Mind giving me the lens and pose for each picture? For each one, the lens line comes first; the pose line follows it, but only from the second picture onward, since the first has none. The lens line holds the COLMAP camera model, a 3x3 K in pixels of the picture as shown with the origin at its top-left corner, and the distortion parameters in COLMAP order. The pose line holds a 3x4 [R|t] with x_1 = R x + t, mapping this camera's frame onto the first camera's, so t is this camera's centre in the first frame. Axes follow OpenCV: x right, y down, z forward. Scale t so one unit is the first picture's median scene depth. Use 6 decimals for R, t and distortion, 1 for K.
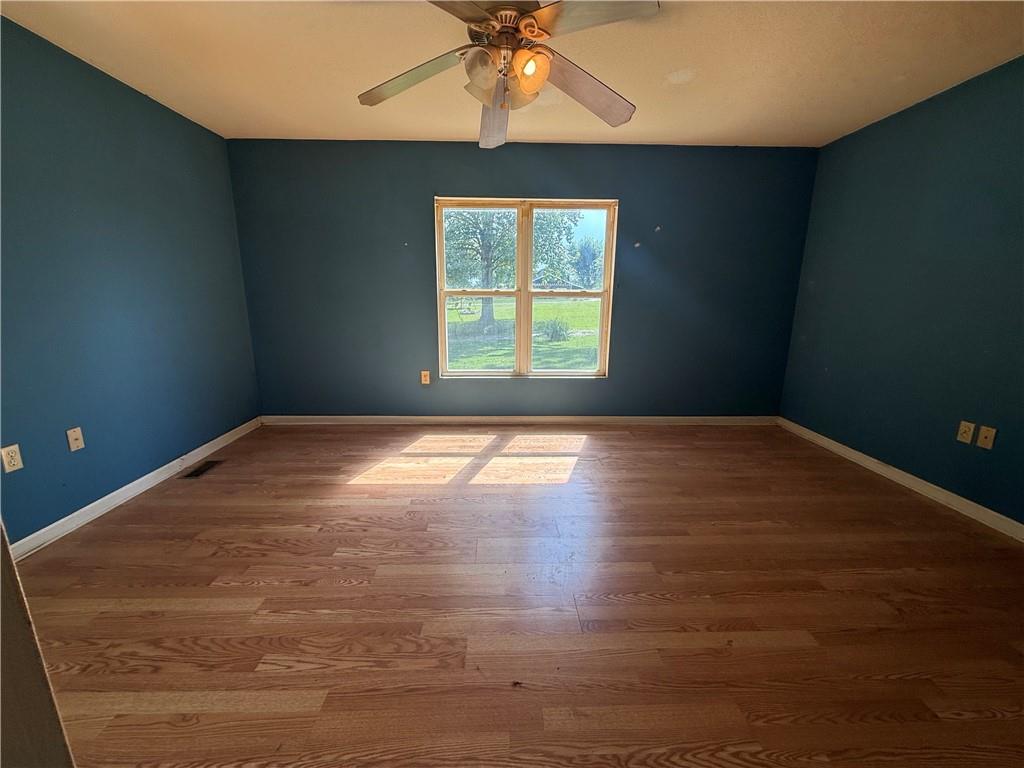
lens RADIAL K [[408.8, 0, 506.5], [0, 408.8, 383.7], [0, 0, 1]] dist [-0.007311, 0.001265]
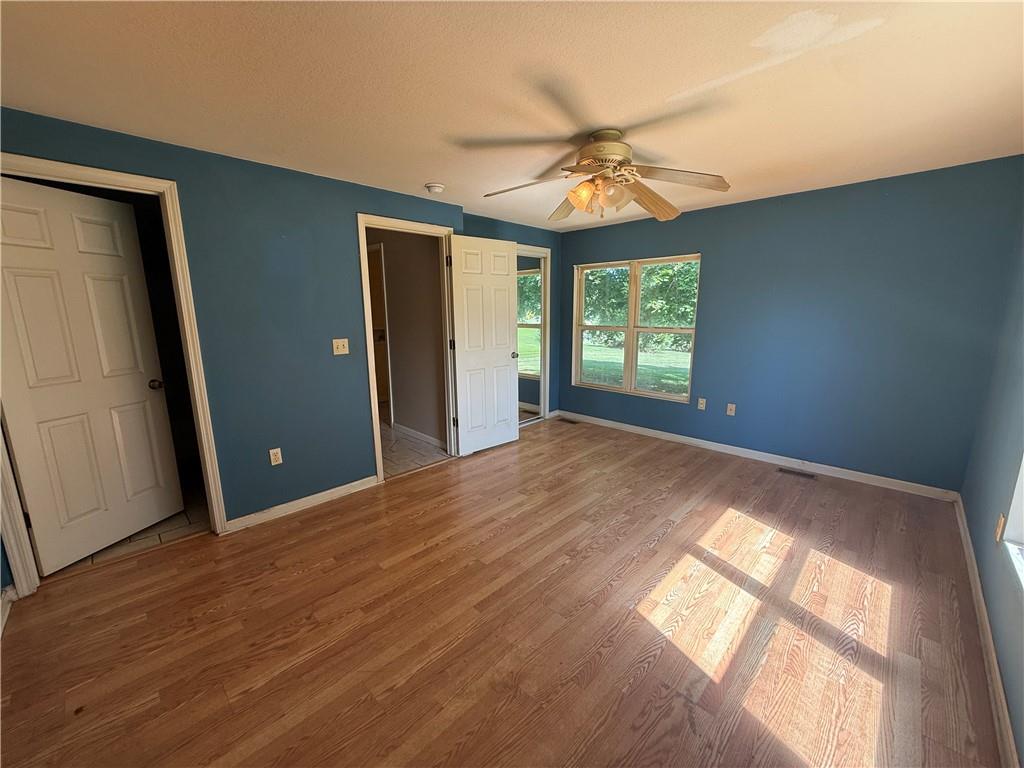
lens RADIAL K [[408.8, 0, 509.4], [0, 408.8, 385.0], [0, 0, 1]] dist [-0.007311, 0.001265]
pose [[-0.716001, 0.131737, -0.685557, 0.758902], [-0.145858, 0.932129, 0.331454, -0.350453], [0.682692, 0.337315, -0.648190, 1.163019]]
